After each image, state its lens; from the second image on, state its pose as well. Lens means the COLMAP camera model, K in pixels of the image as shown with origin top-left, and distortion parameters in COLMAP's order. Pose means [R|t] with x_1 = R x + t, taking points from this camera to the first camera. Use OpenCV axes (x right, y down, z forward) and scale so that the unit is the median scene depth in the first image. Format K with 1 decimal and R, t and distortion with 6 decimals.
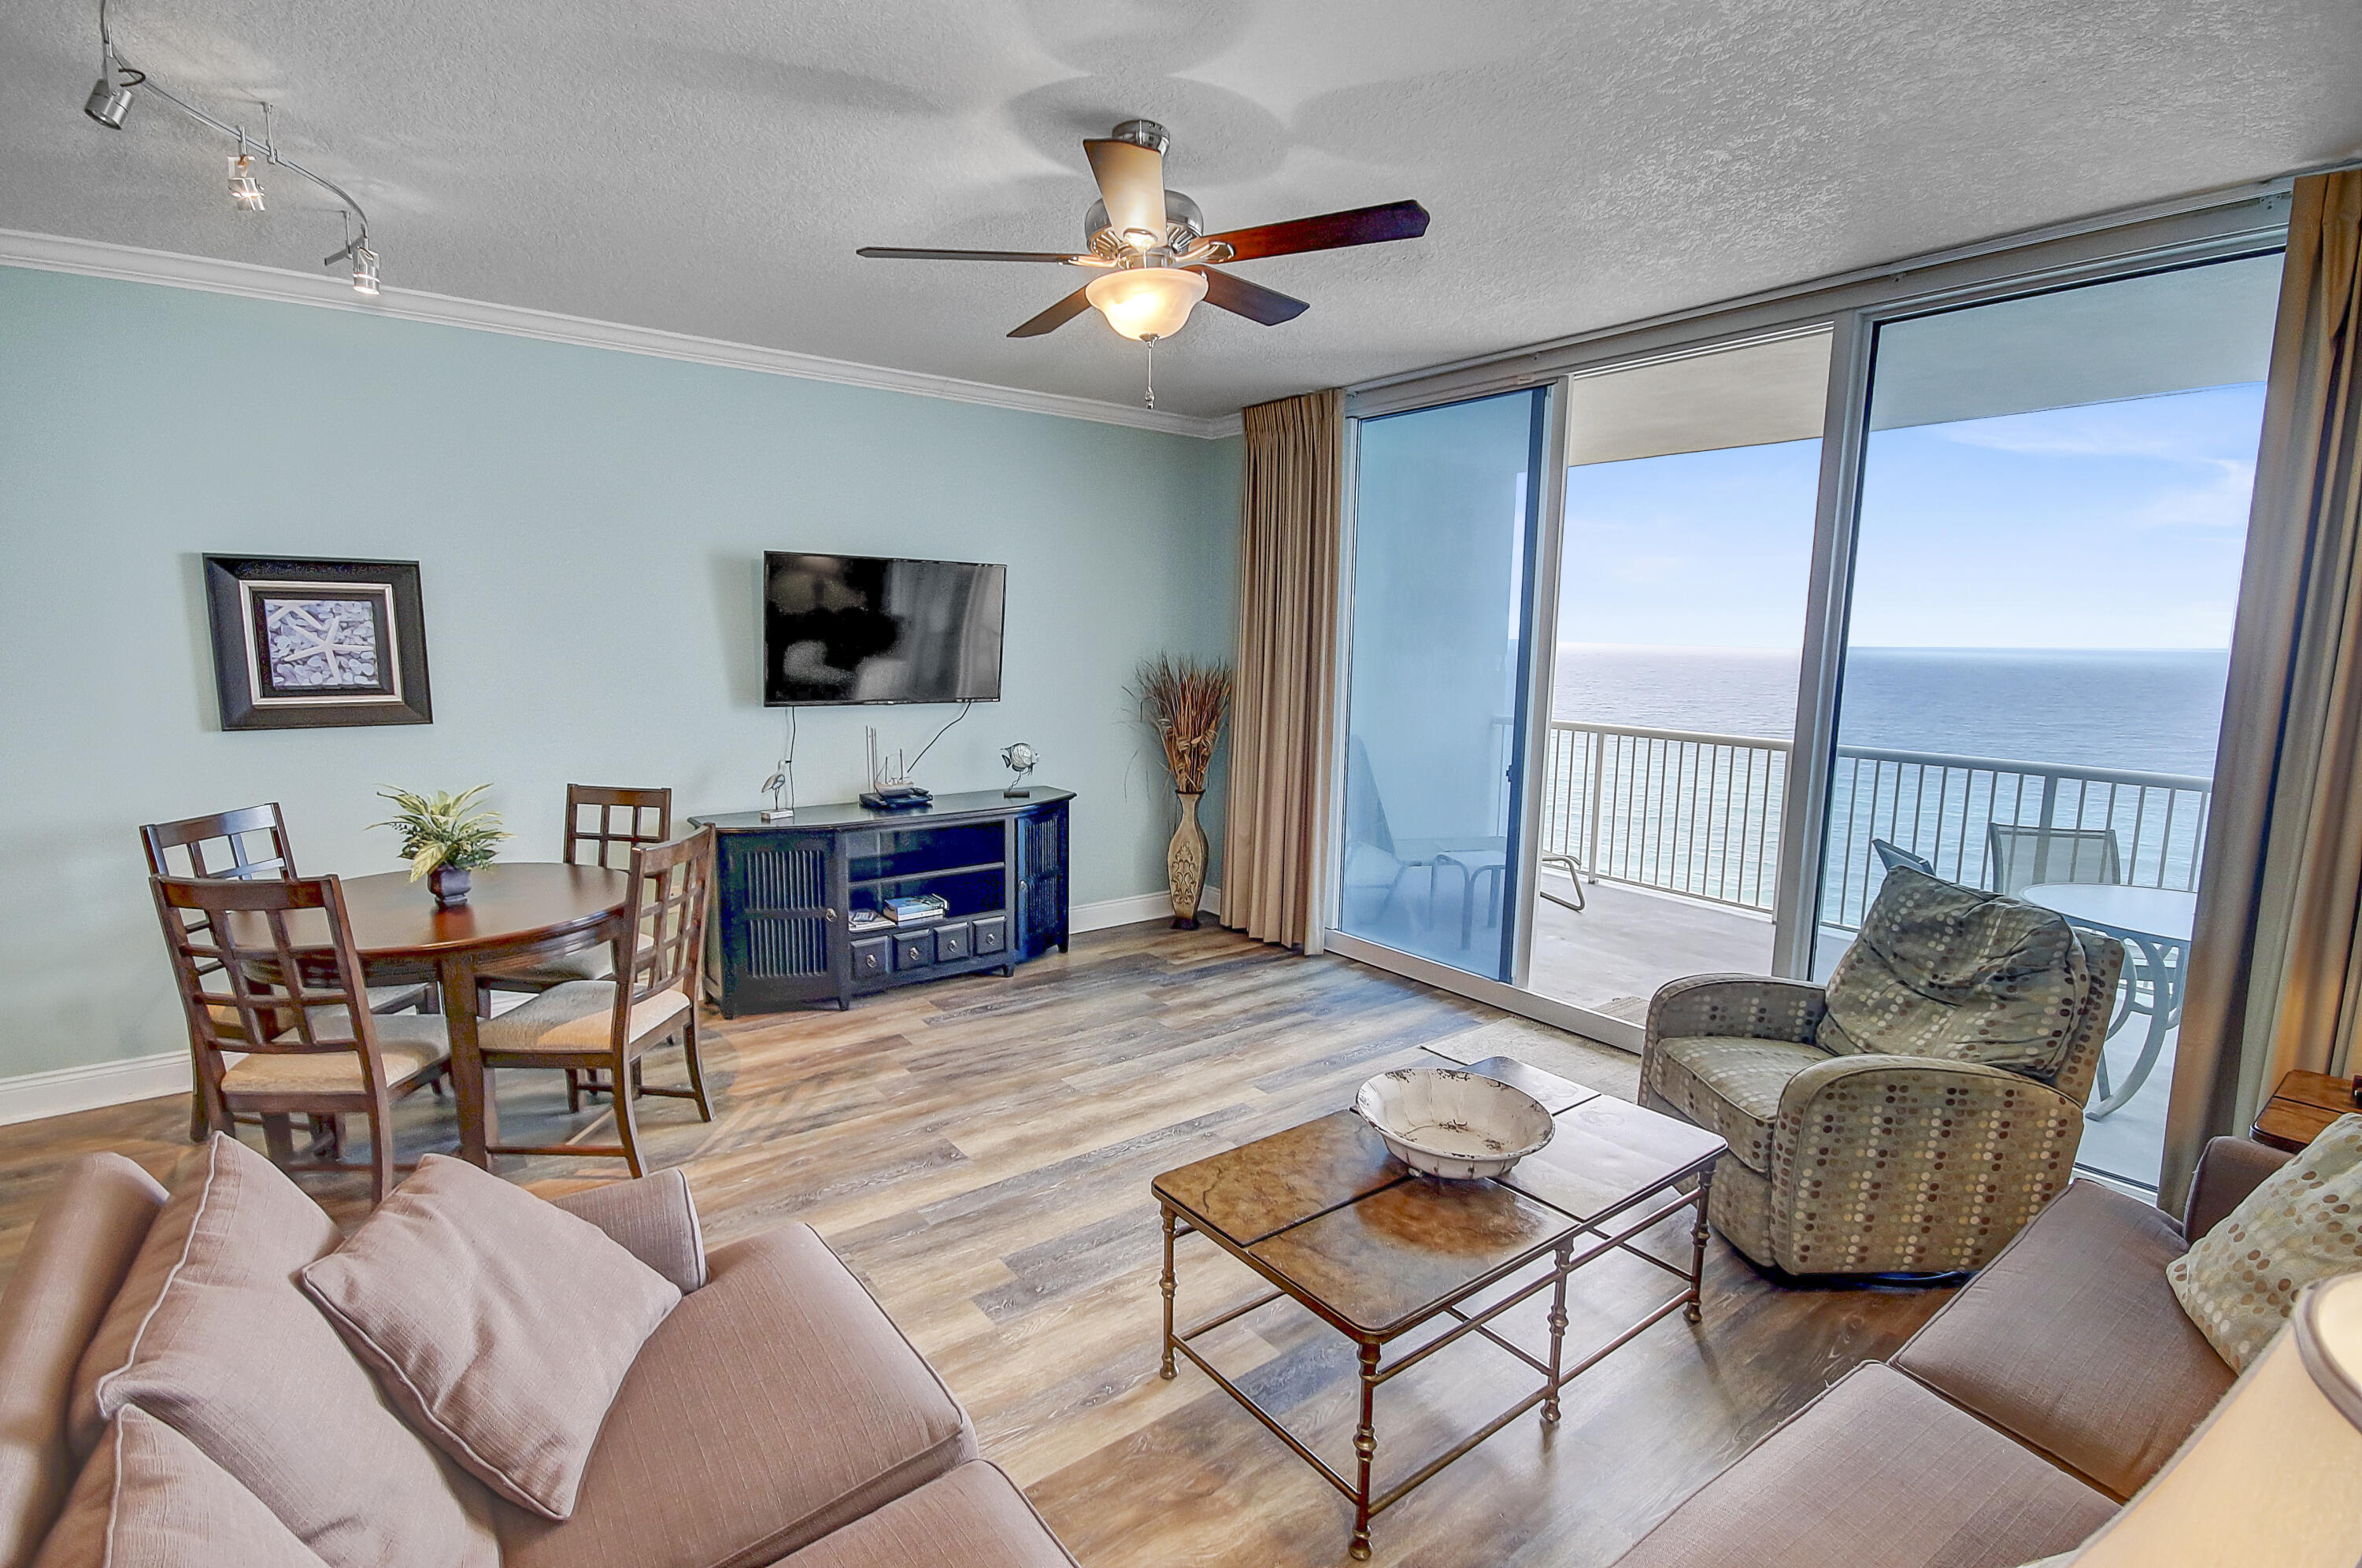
lens RADIAL K [[1126.8, 0, 1181.4], [0, 1126.8, 773.3], [0, 0, 1]] dist [0.008719, -0.004632]
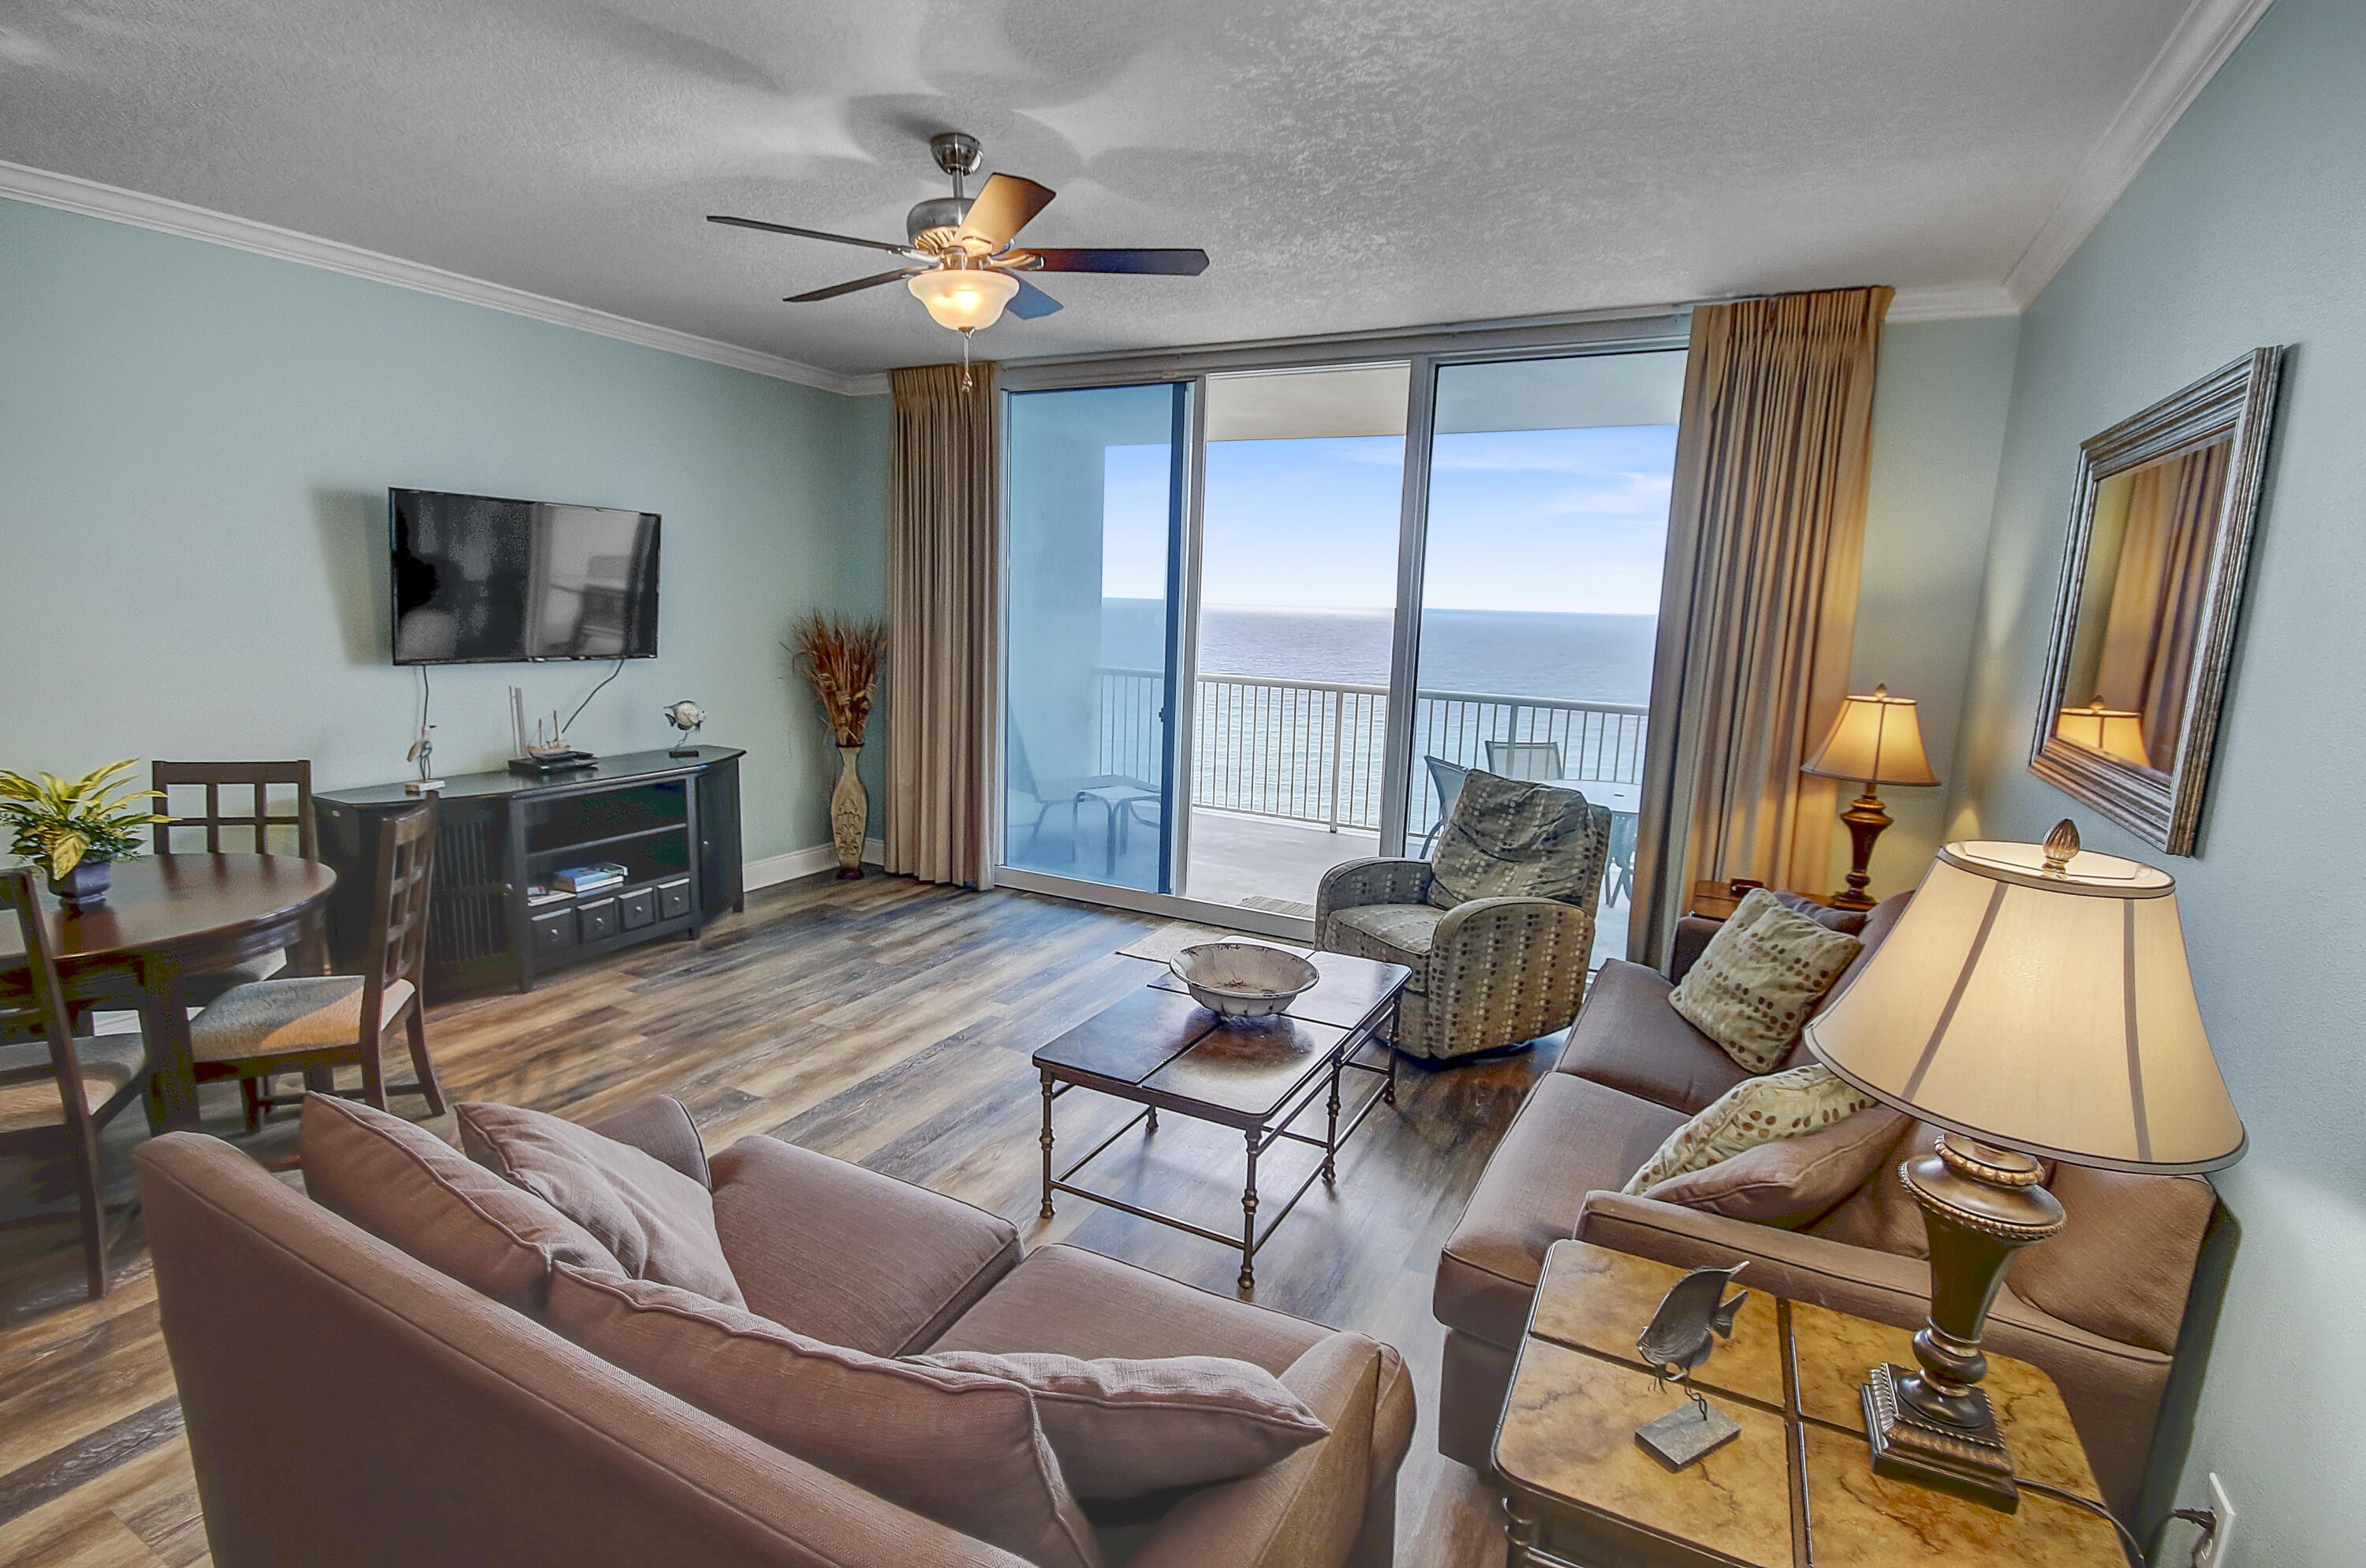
lens RADIAL K [[1128.9, 0, 1196.3], [0, 1128.9, 774.6], [0, 0, 1]] dist [0.008719, -0.004632]
pose [[0.902743, -0.053834, 0.426799, -0.231407], [0.036730, 0.998161, 0.048213, 0.008294], [-0.428610, -0.027848, 0.903060, -0.092180]]
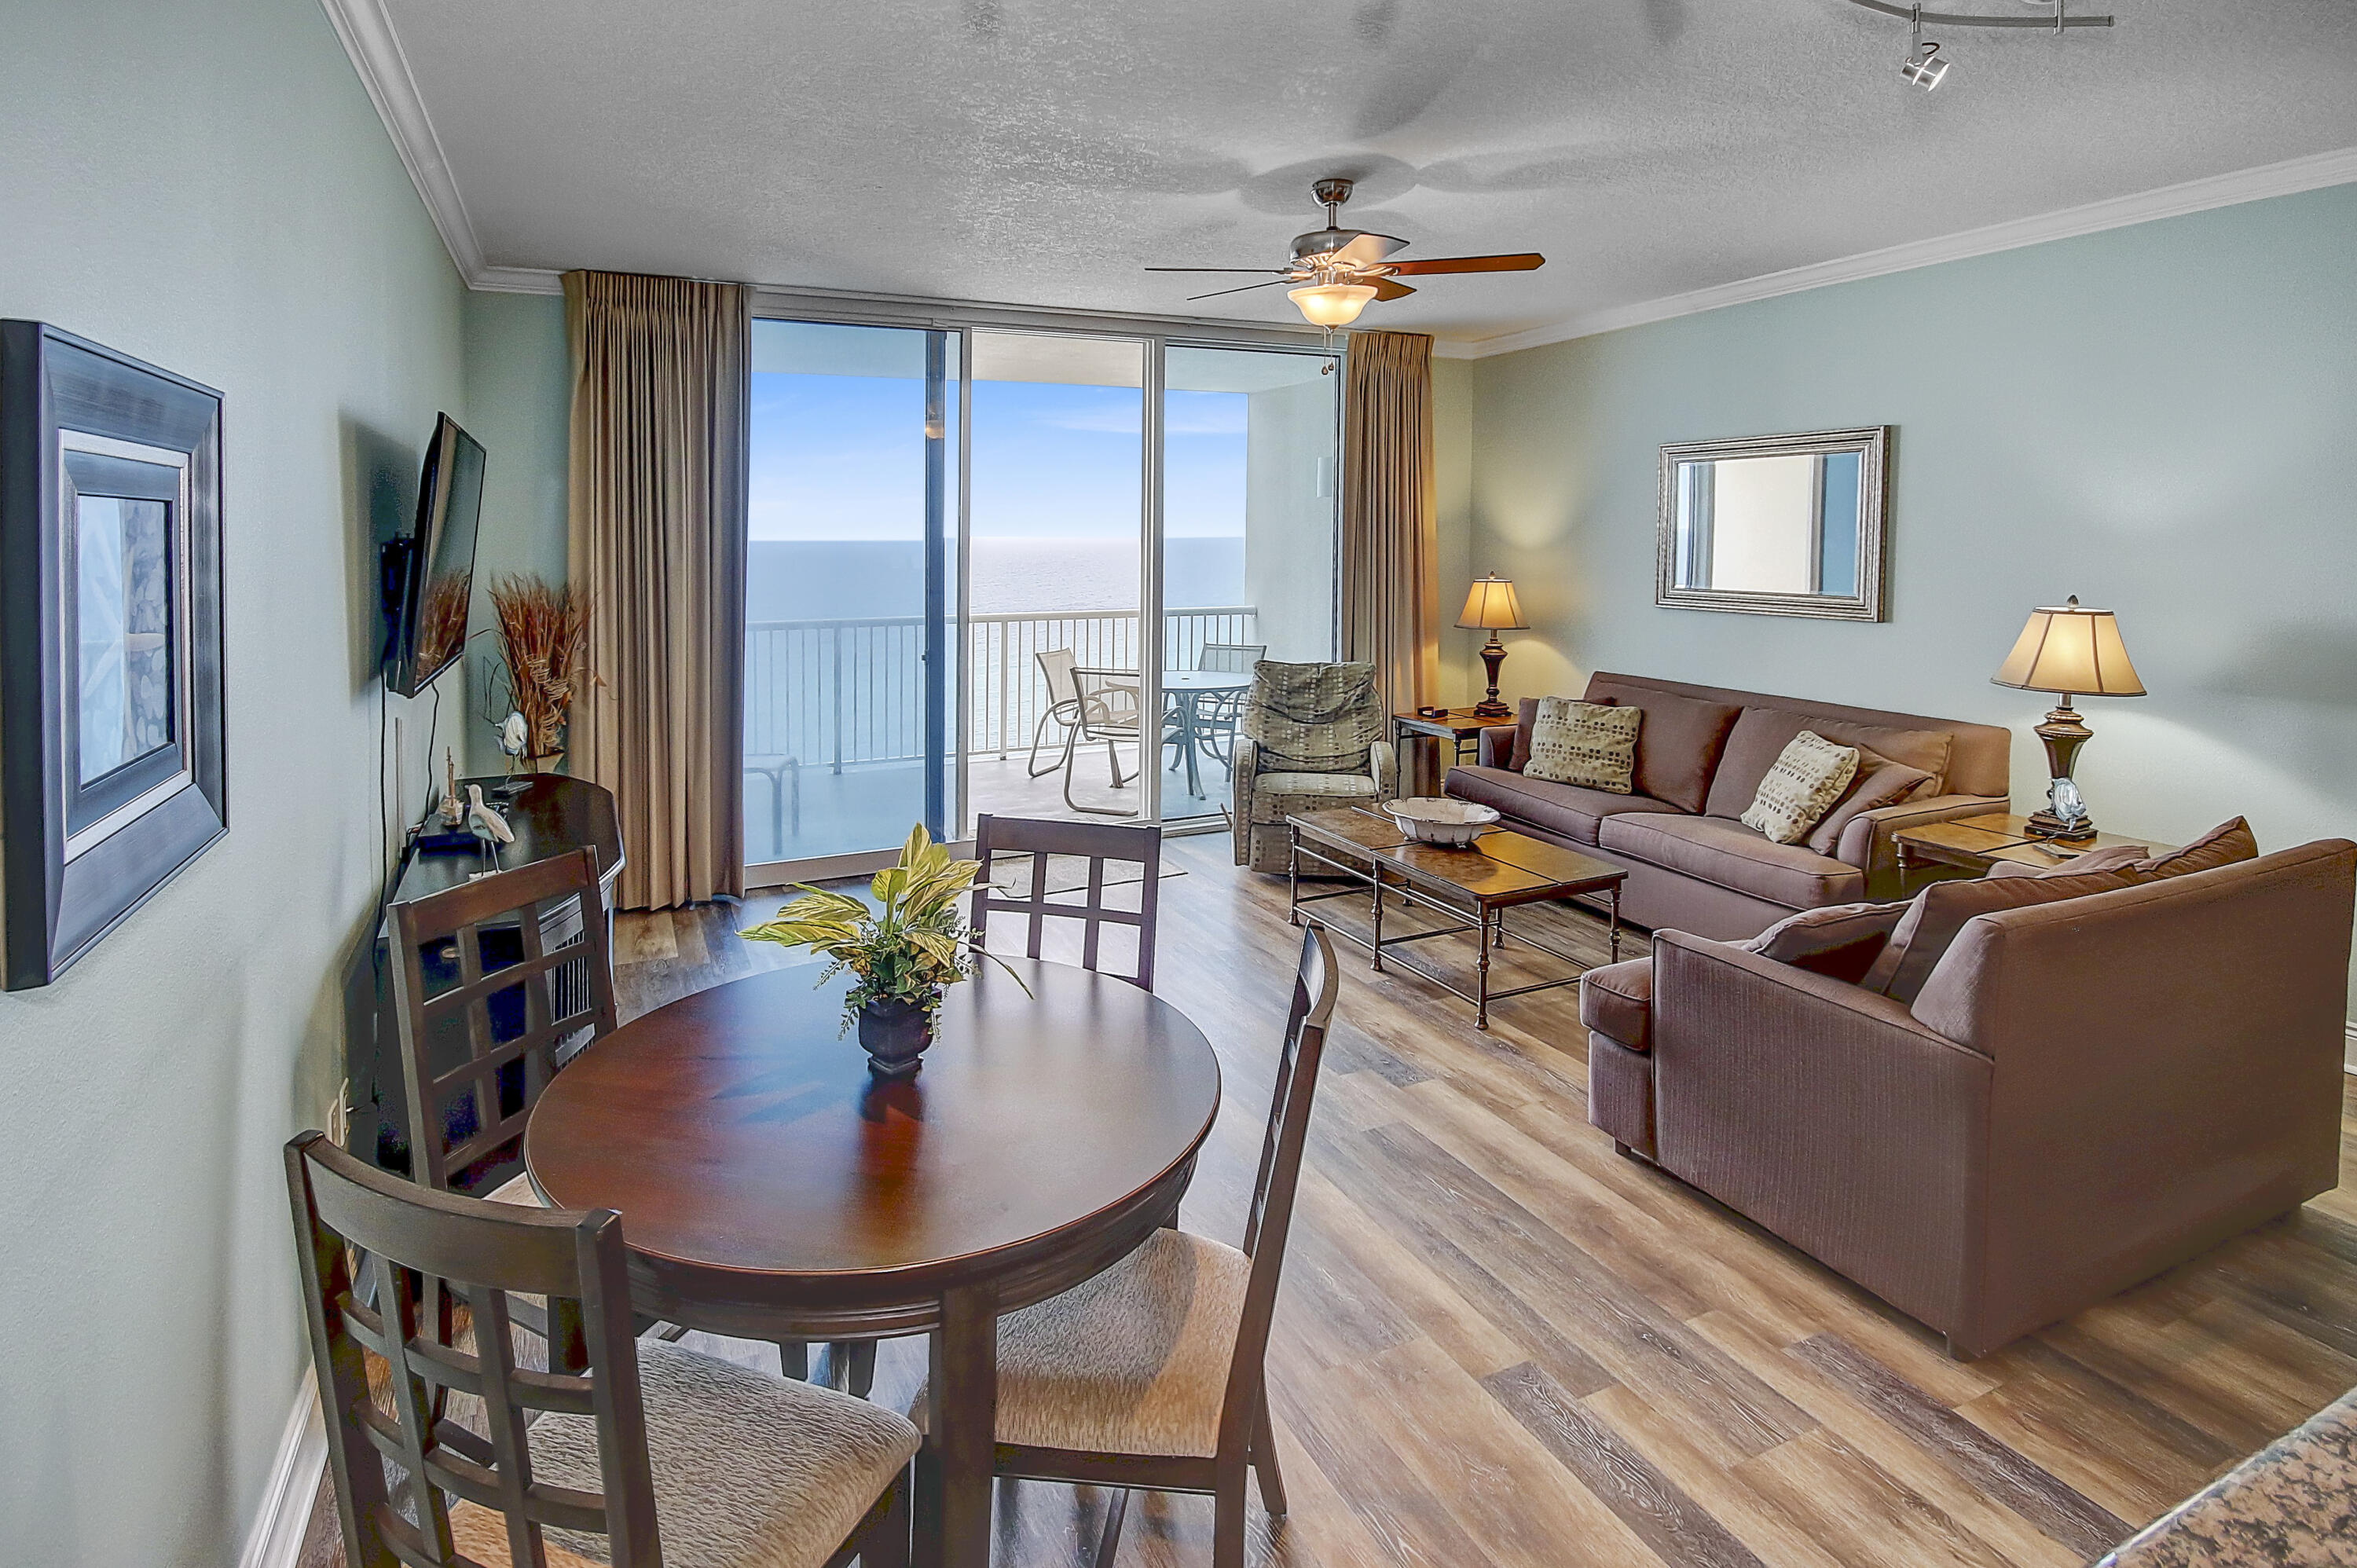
lens RADIAL K [[1124.5, 0, 1120.2], [0, 1124.5, 572.4], [0, 0, 1]] dist [0.008719, -0.004632]
pose [[0.220114, -0.041627, 0.974586, -0.983708], [0.136832, 0.990529, 0.011404, -0.091947], [-0.965830, 0.130844, 0.223725, 0.695214]]
